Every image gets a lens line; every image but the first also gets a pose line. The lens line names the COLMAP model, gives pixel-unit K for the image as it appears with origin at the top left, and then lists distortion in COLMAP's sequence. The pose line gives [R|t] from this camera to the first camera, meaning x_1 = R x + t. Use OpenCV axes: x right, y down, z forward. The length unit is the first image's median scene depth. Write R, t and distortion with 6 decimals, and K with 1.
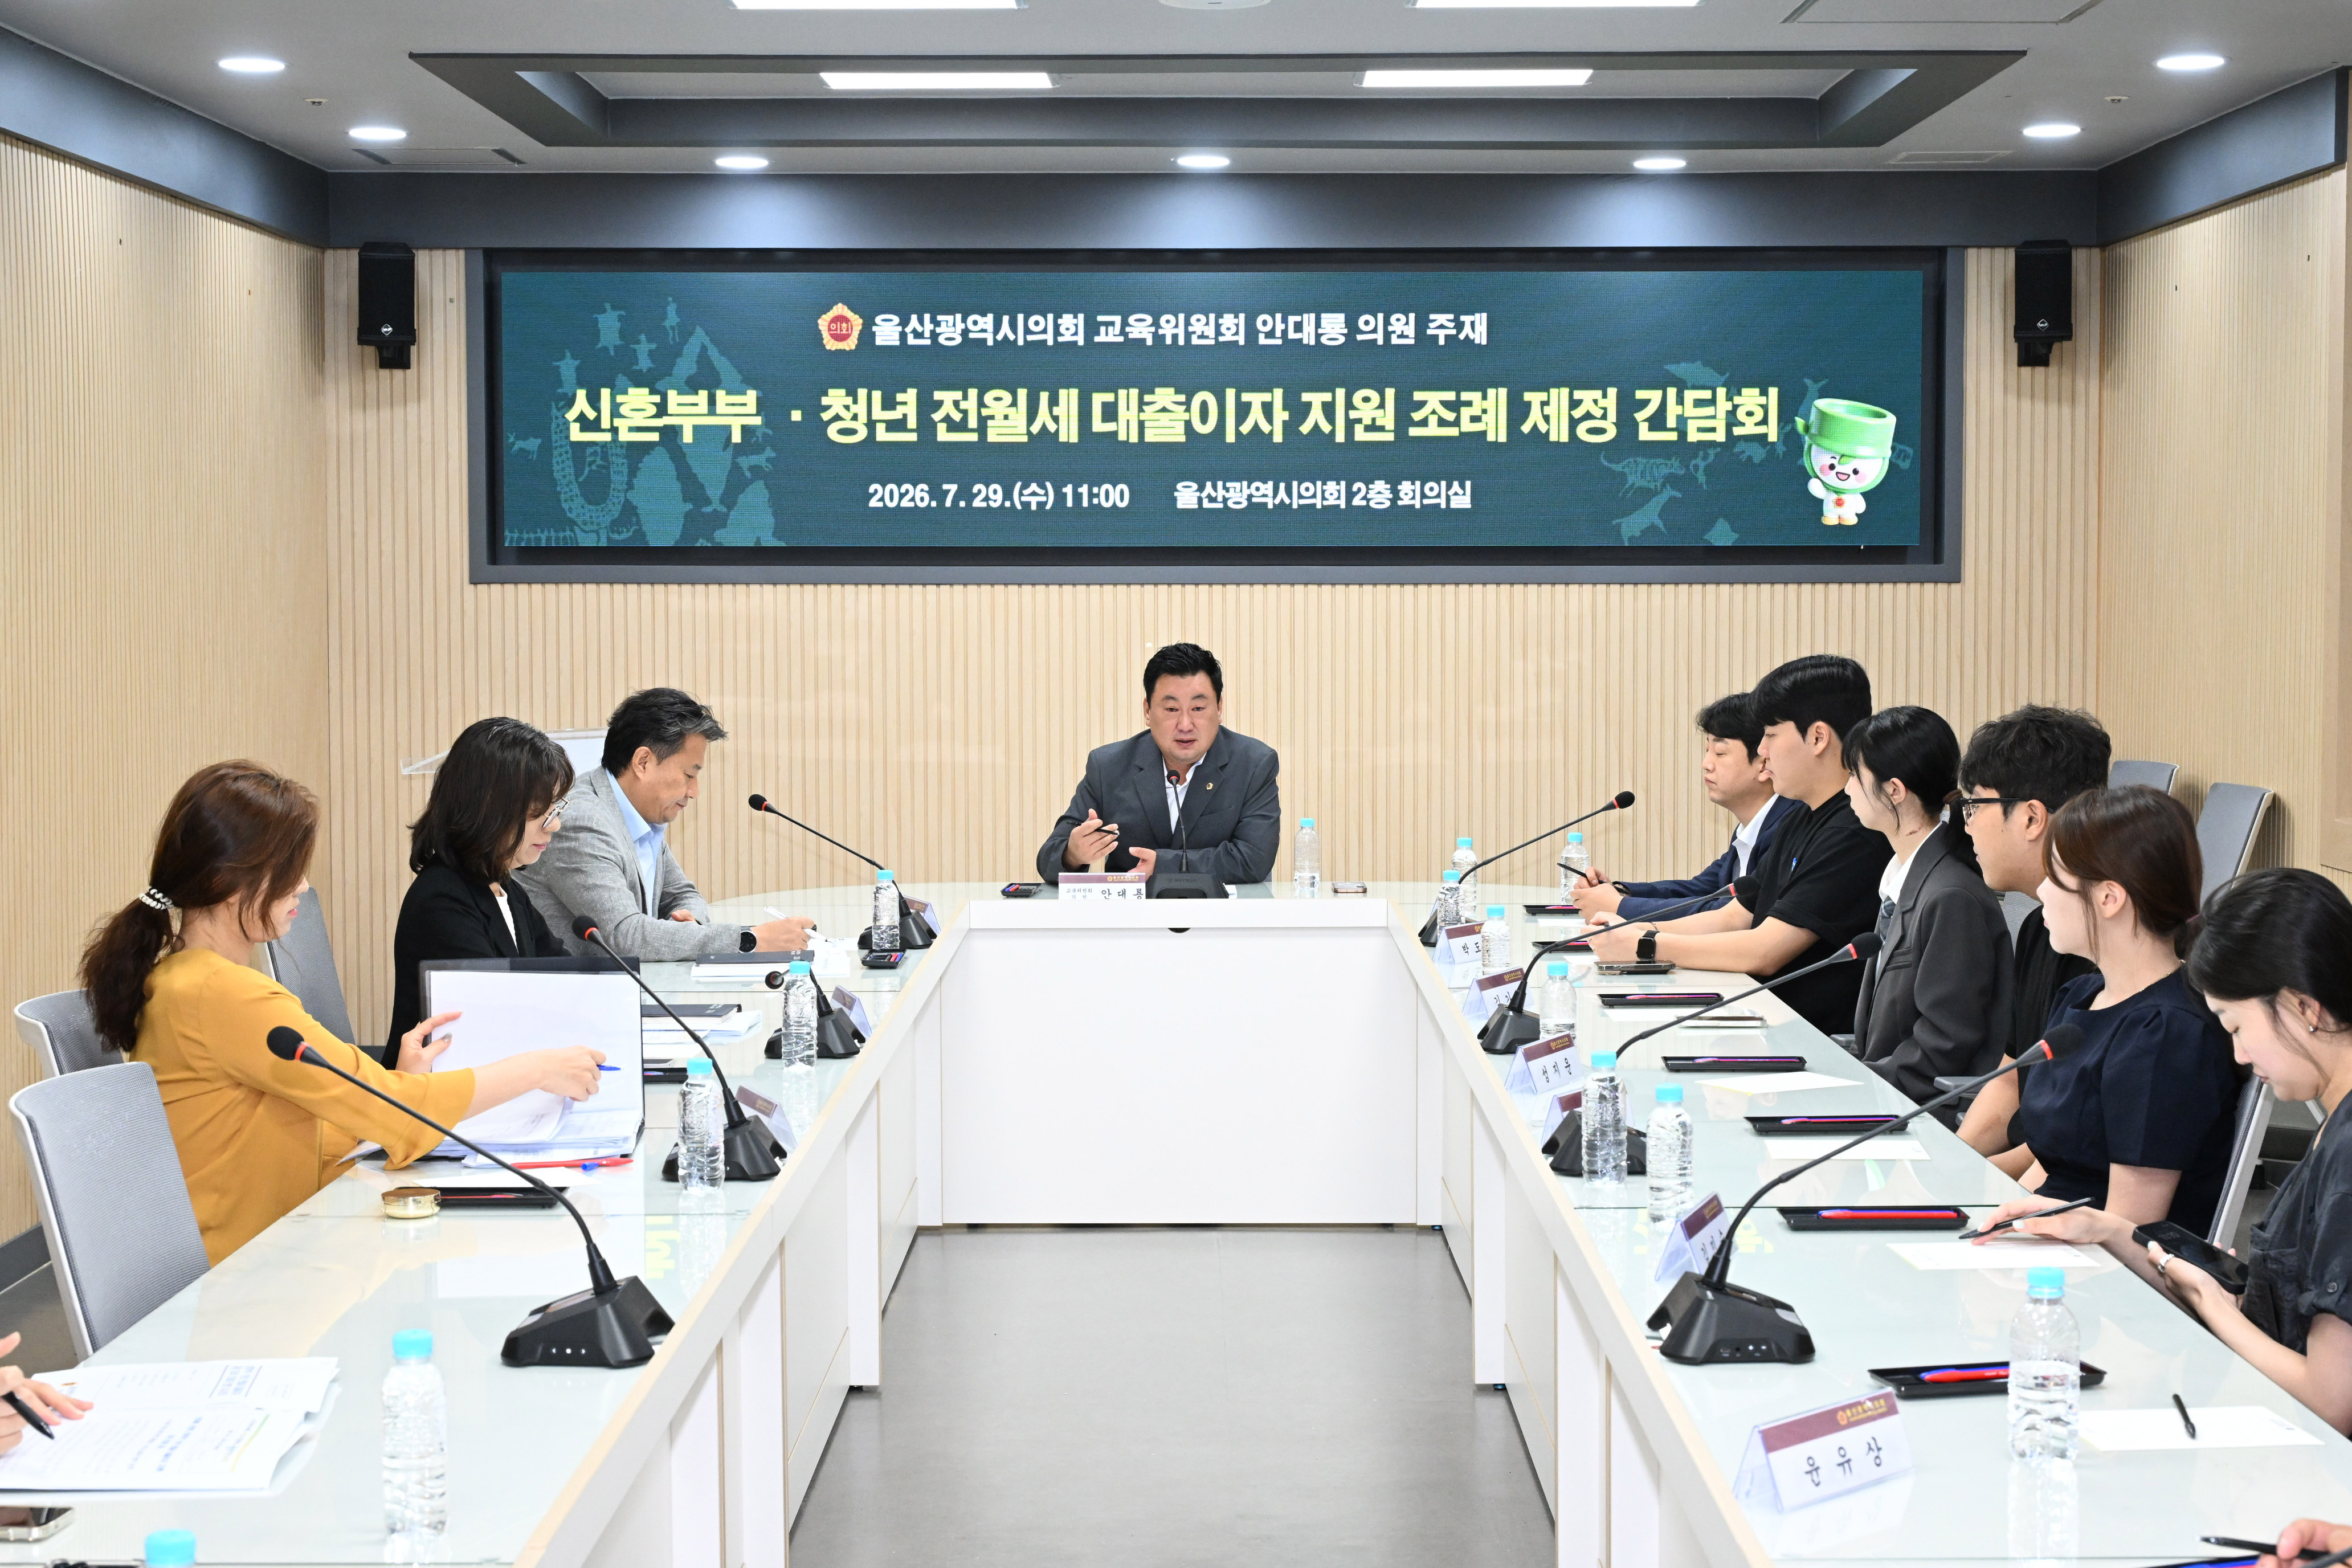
lens RADIAL K [[3626.3, 0, 1156.7], [0, 3626.3, 782.8], [0, 0, 1]] dist [0.006832, -0.036622]
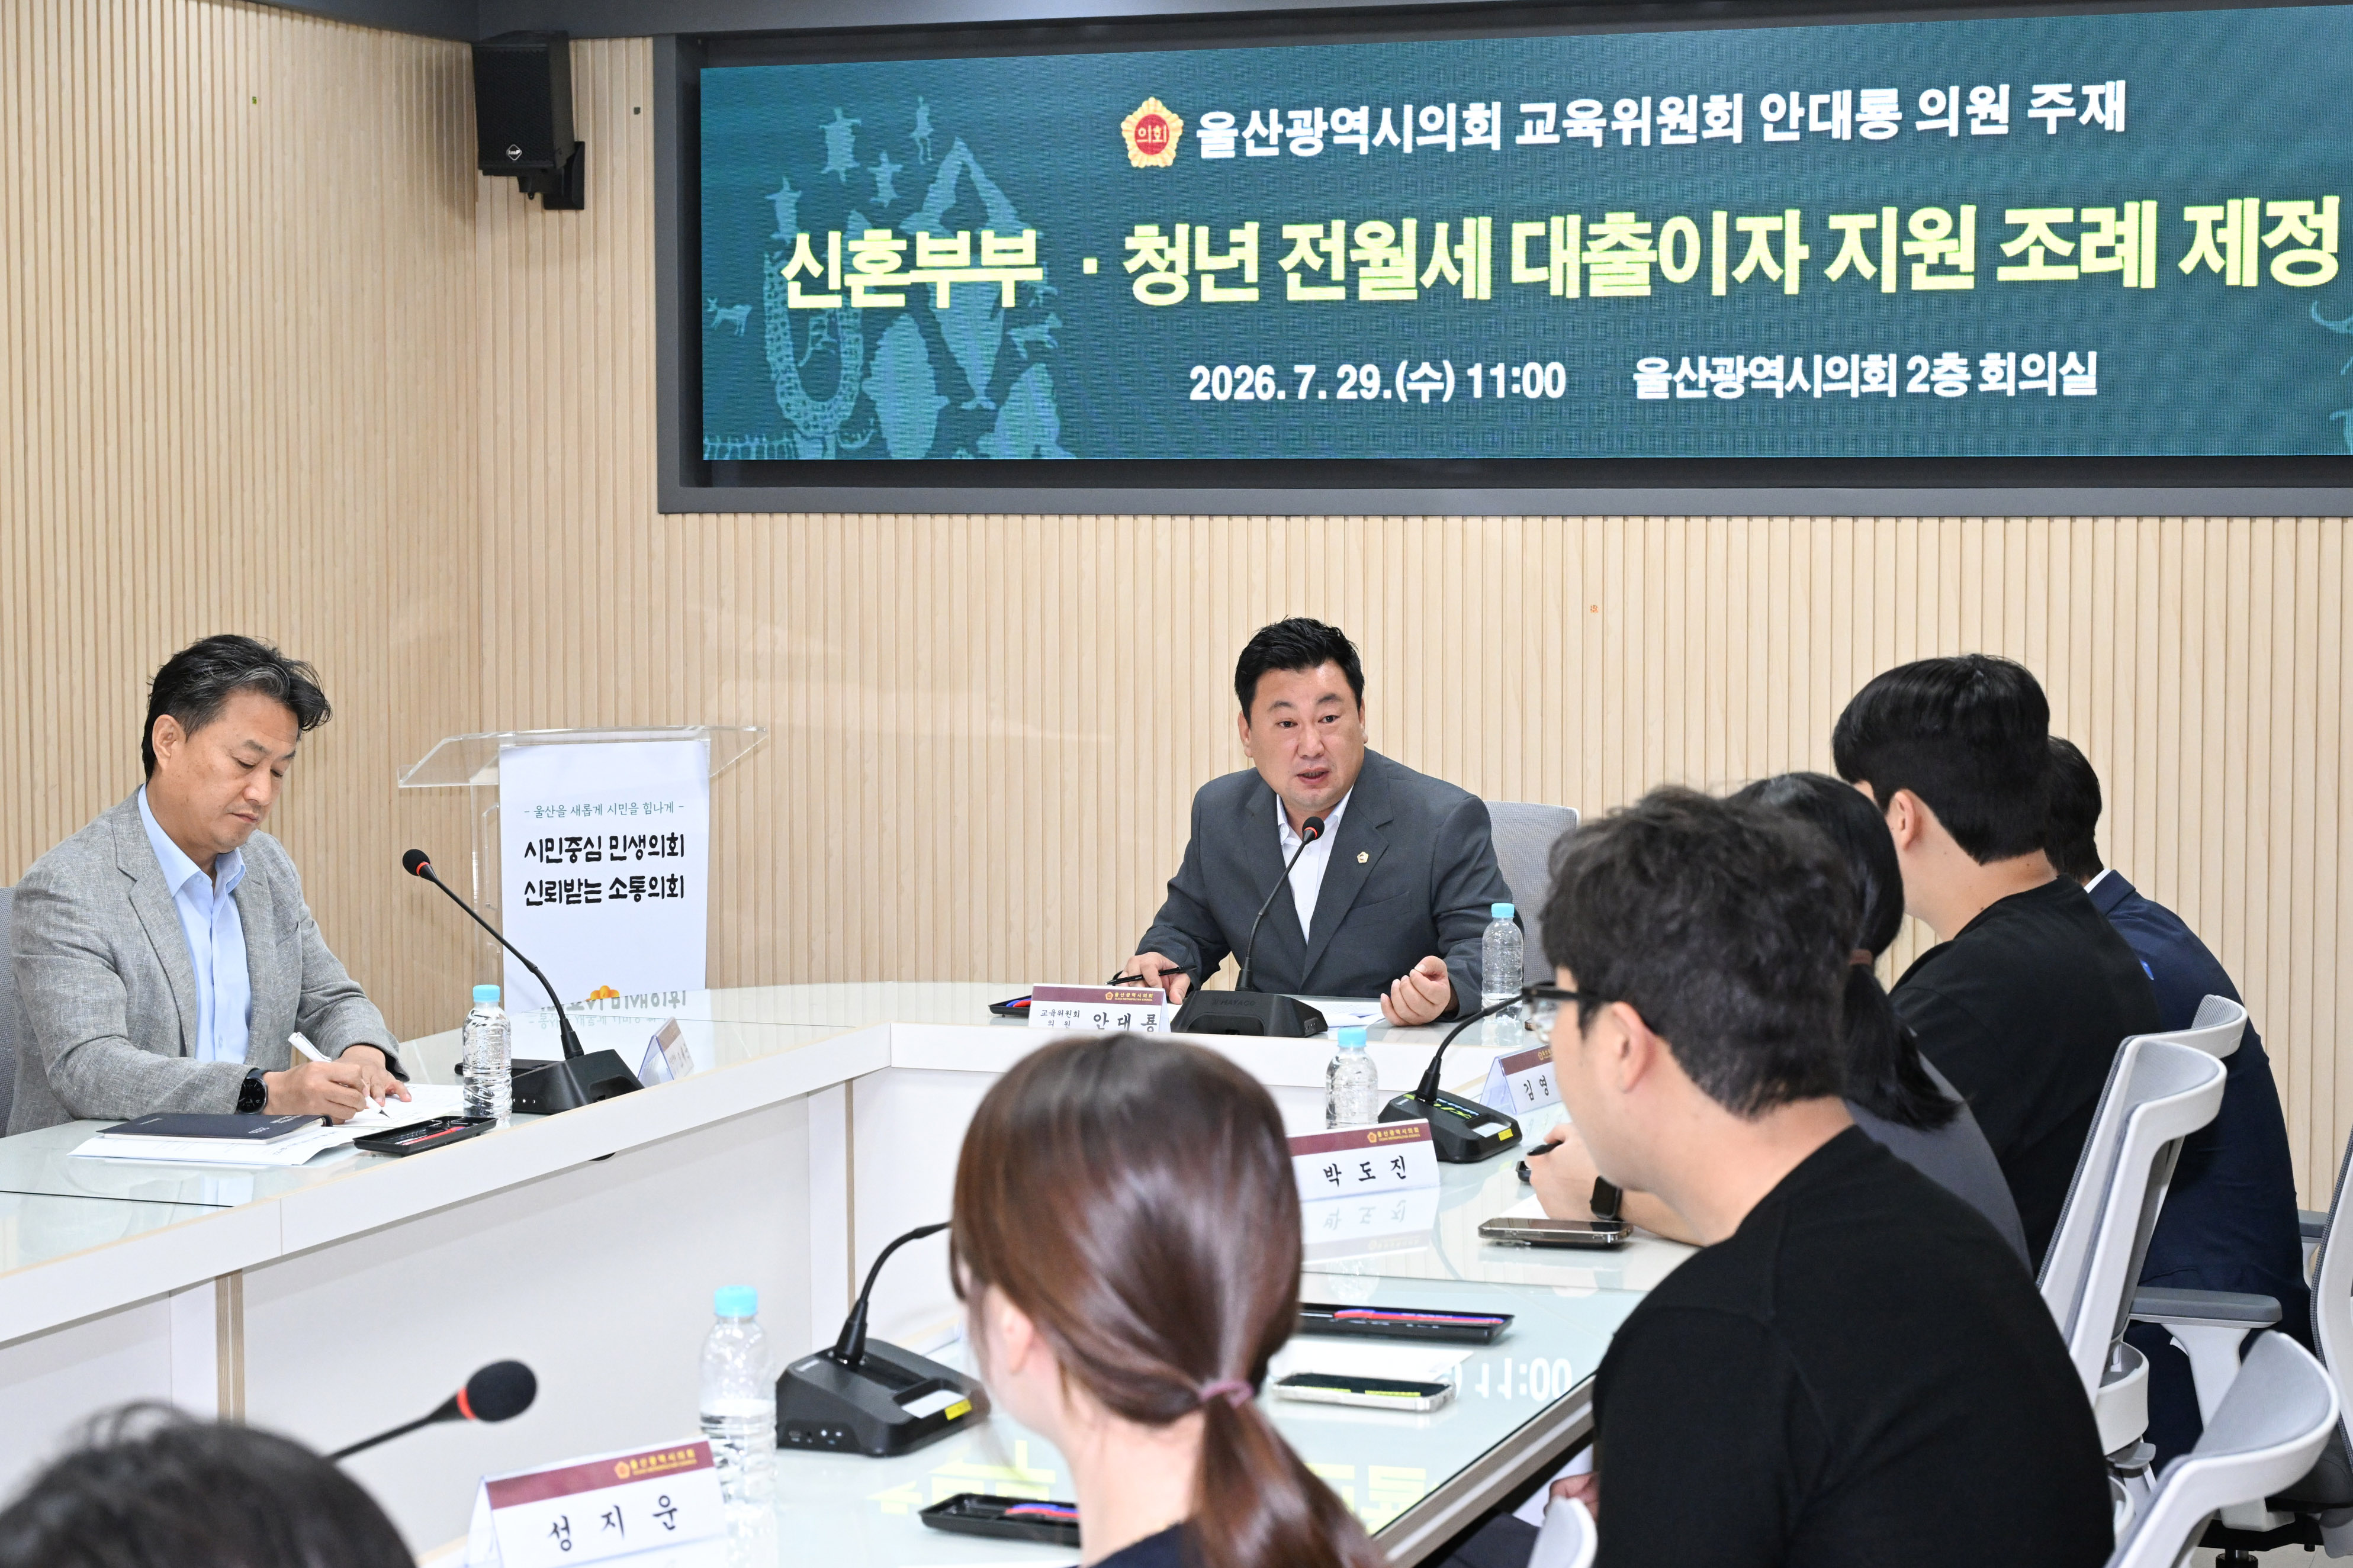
lens RADIAL K [[4318.3, 0, 1176.5], [0, 4318.3, 784.0], [0, 0, 1]] dist [0.014214, -0.104870]
pose [[0.937322, 0.023915, -0.347644, 0.198371], [-0.021555, 0.999711, 0.010656, -0.013519], [0.347799, -0.002495, 0.937566, 0.250039]]
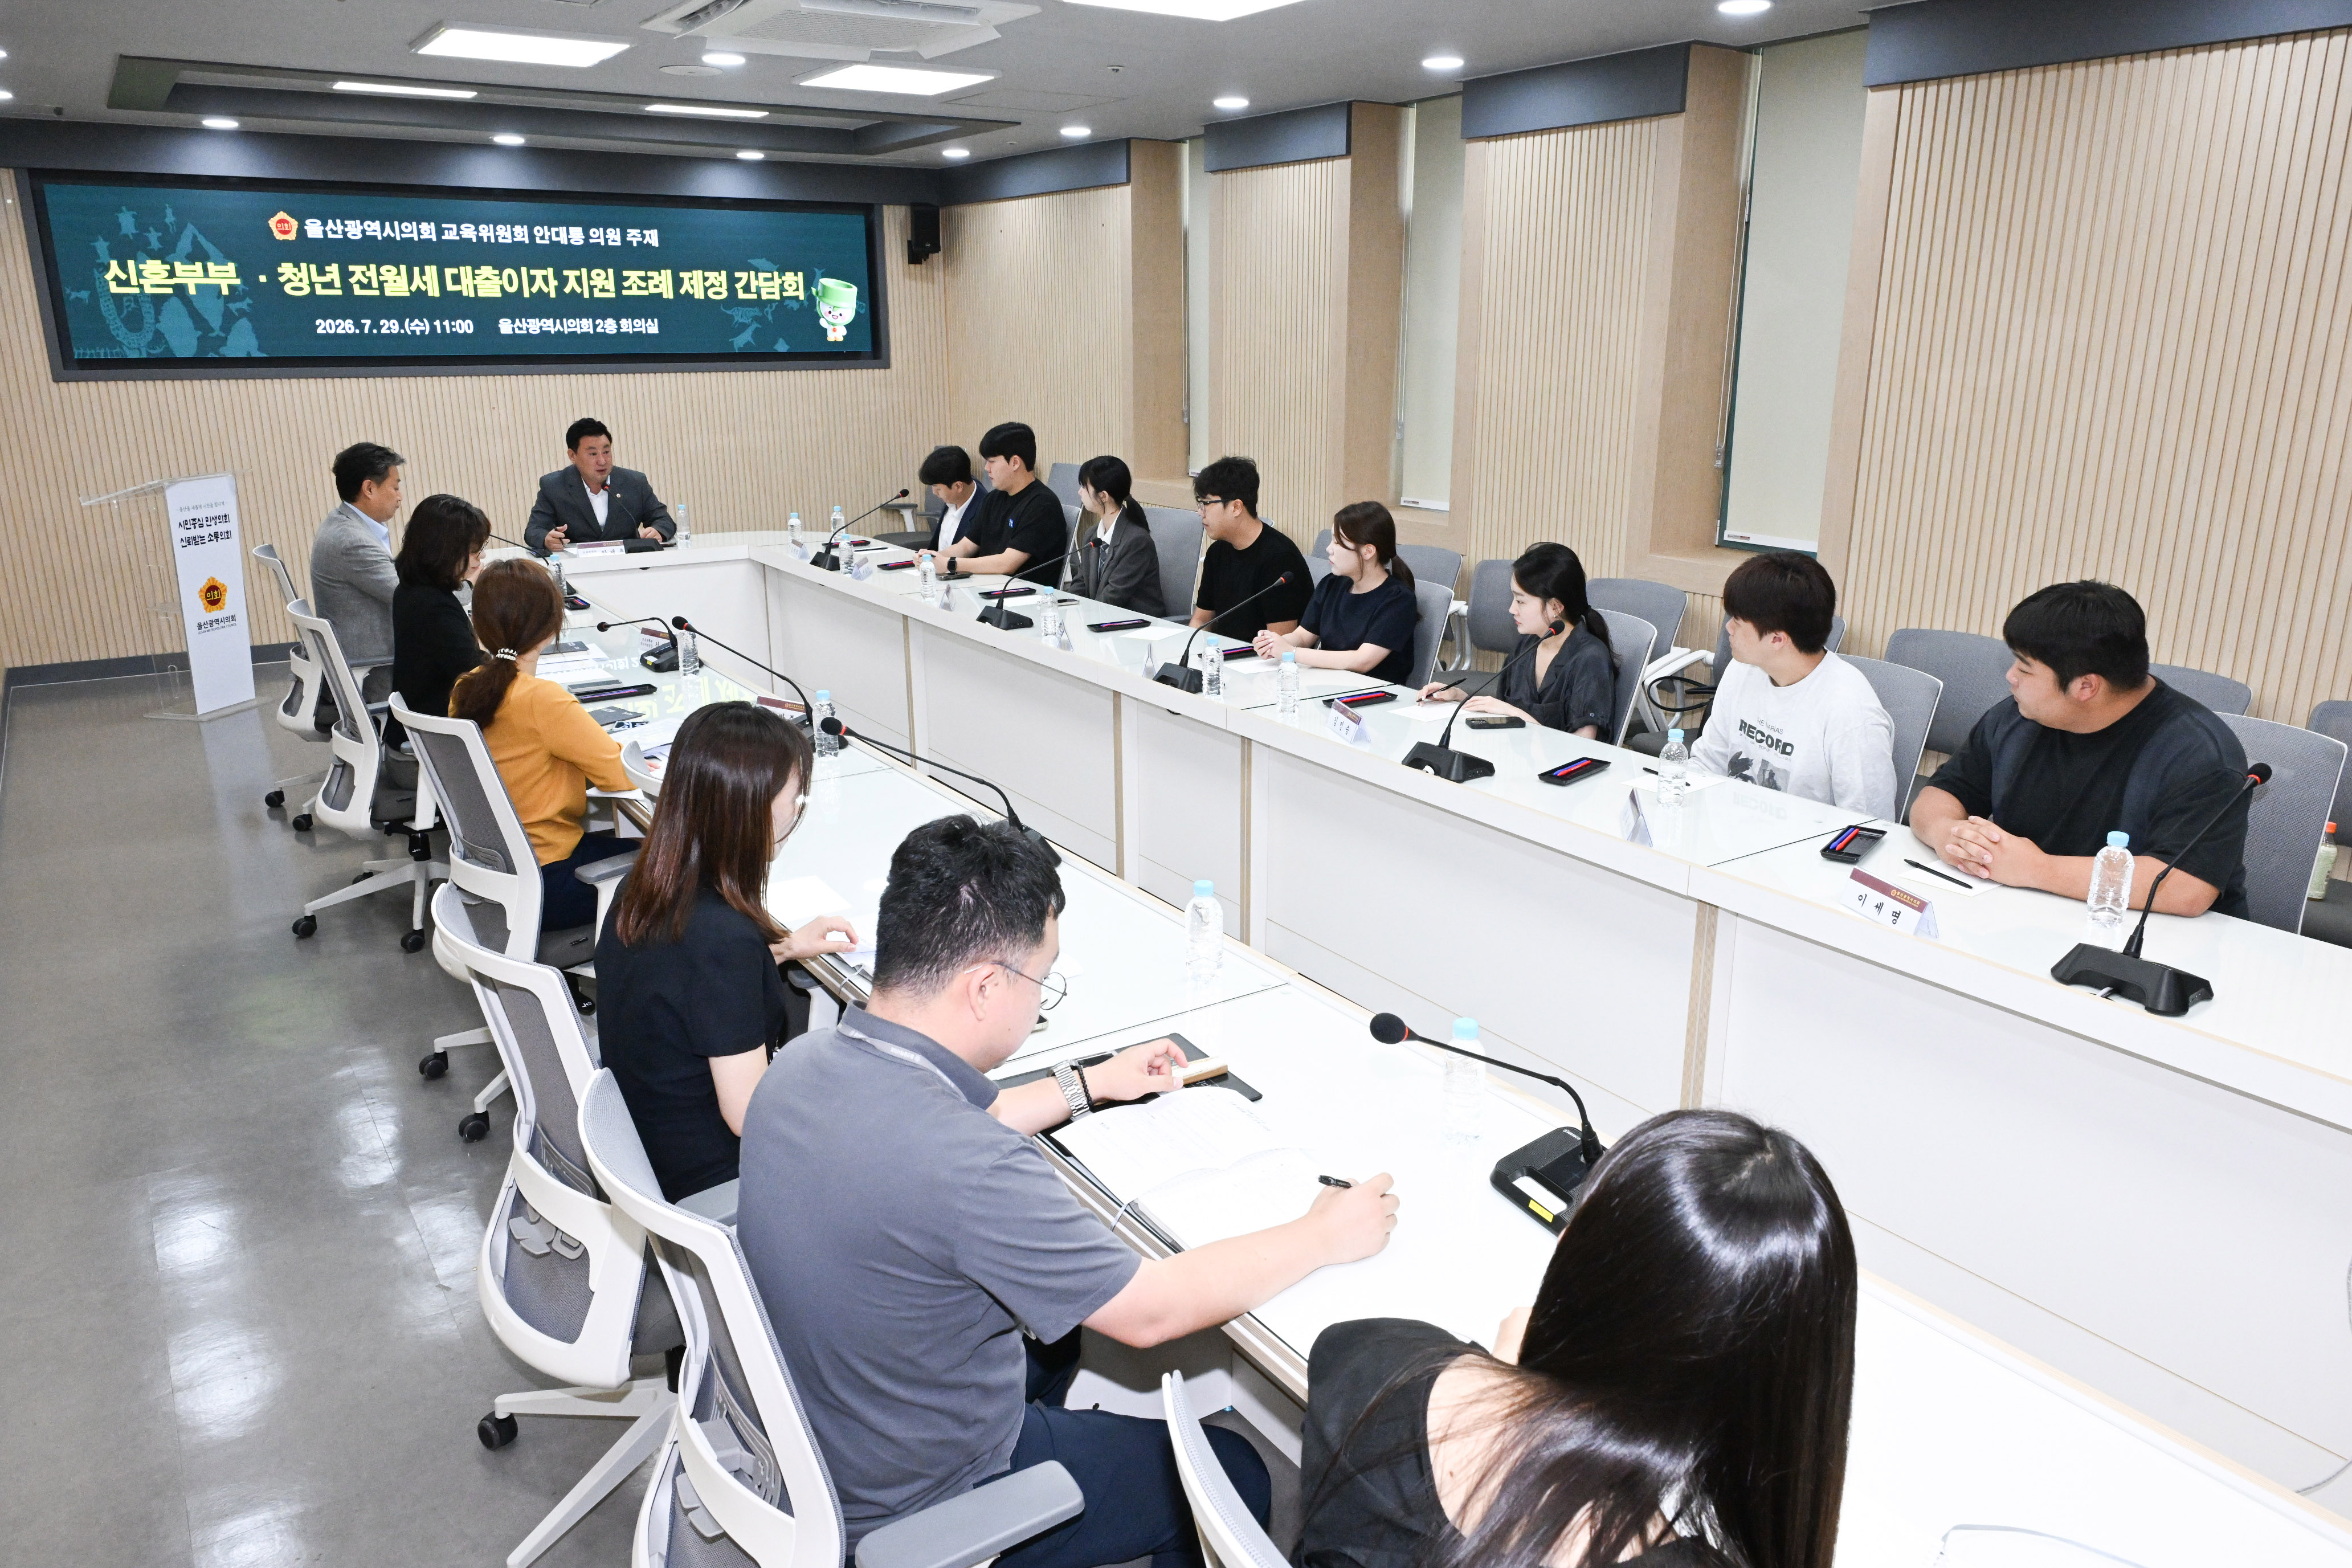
lens RADIAL K [[1600.9, 0, 1176.0], [0, 1600.9, 784.0], [0, 0, 1]] dist [0.019364, -0.019829]
pose [[0.827206, -0.155675, 0.539903, -0.191279], [0.034808, 0.973207, 0.227283, -0.025646], [-0.560820, -0.169217, 0.810461, 0.090207]]
